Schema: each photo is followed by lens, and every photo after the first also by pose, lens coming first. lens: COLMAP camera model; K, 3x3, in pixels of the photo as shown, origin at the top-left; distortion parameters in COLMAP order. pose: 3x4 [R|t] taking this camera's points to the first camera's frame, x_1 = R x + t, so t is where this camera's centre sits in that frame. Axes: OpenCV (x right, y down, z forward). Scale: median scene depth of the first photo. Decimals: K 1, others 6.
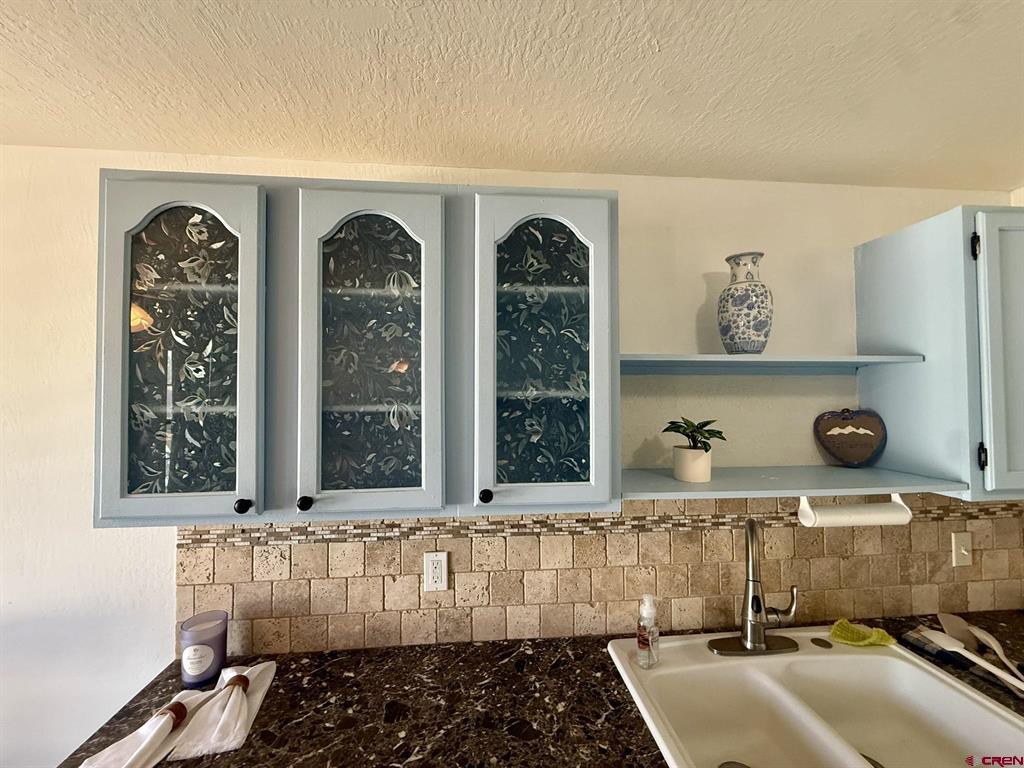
lens RADIAL K [[406.5, 0, 508.8], [0, 406.5, 385.7], [0, 0, 1]] dist [0.000285, -0.000280]
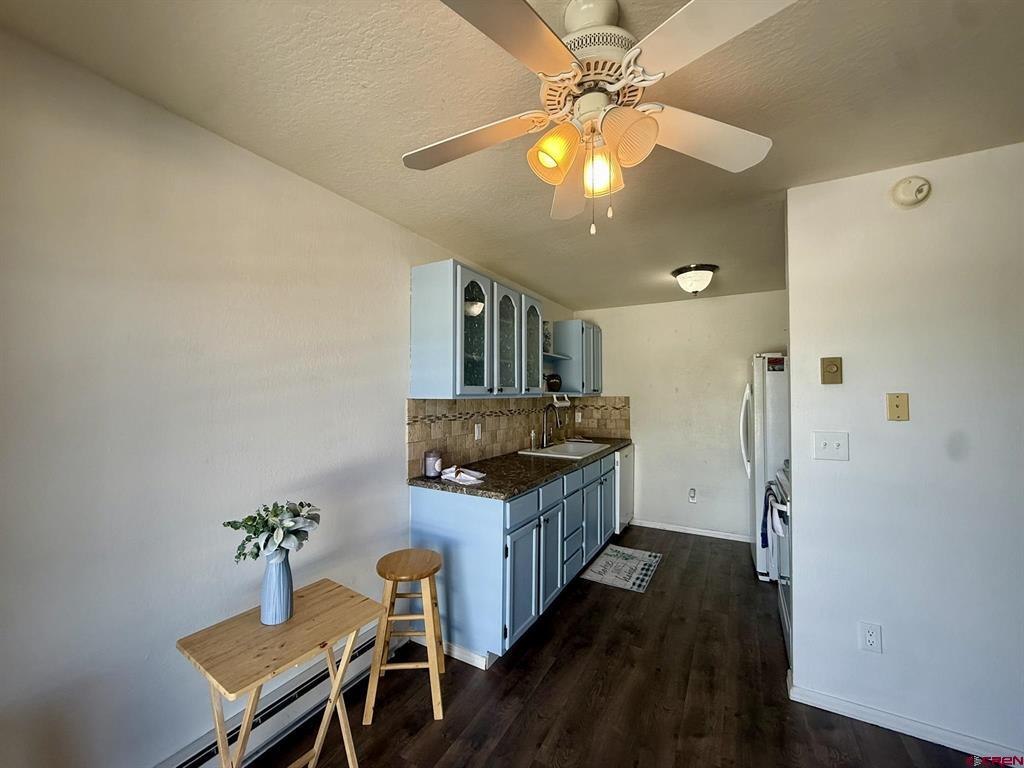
lens RADIAL K [[406.5, 0, 508.8], [0, 406.5, 385.7], [0, 0, 1]] dist [0.000285, -0.000280]
pose [[0.571391, 0.019890, 0.820437, -2.121269], [-0.018273, 0.999767, -0.011512, 0.209910], [-0.820475, -0.008414, 0.571621, -0.553161]]
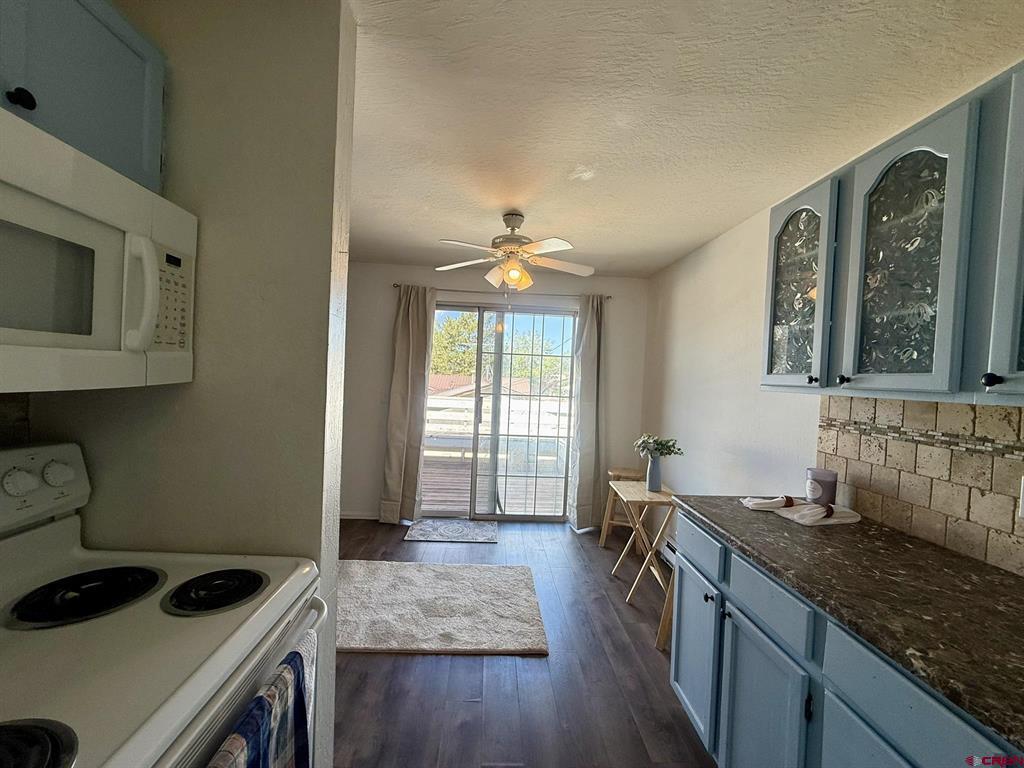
lens RADIAL K [[406.5, 0, 508.8], [0, 406.5, 385.7], [0, 0, 1]] dist [0.000285, -0.000280]
pose [[-0.045810, 0.029436, -0.998516, 0.759313], [-0.021434, 0.999307, 0.030443, 0.210831], [0.998720, 0.022797, -0.045147, -0.113522]]
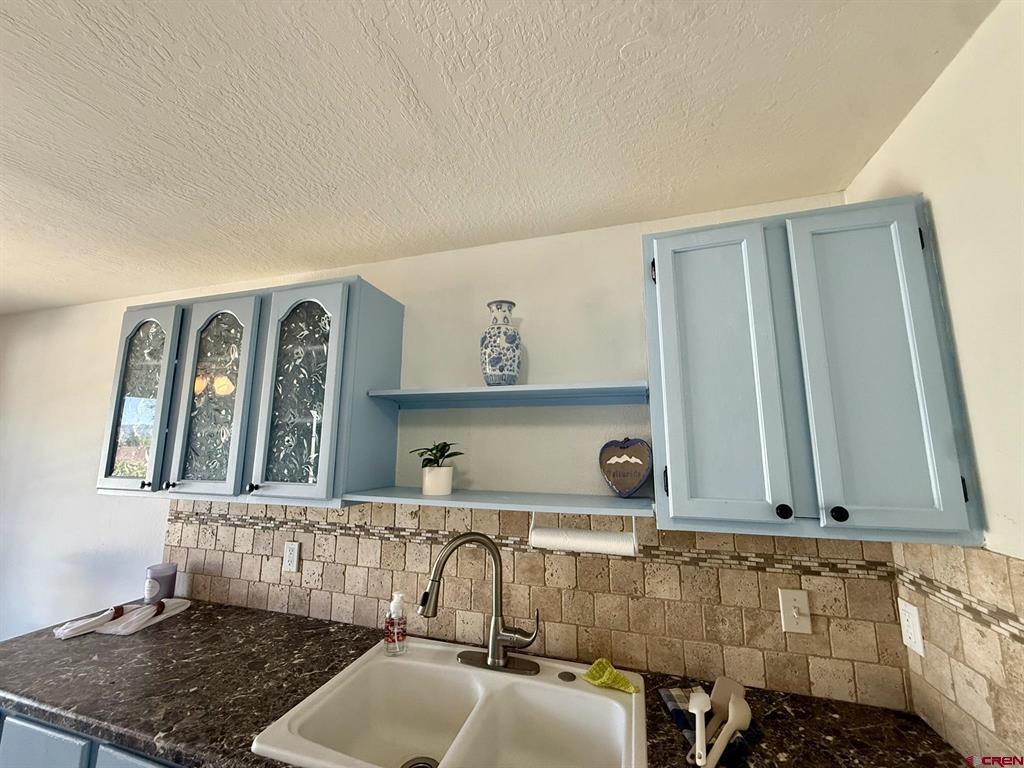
lens RADIAL K [[408.1, 0, 509.6], [0, 408.1, 385.5], [0, 0, 1]] dist [0.000590, -0.000500]
pose [[0.924213, -0.047281, -0.378940, 1.053253], [-0.004143, 0.991006, -0.133755, 0.072306], [0.381856, 0.125188, 0.915704, -0.038427]]
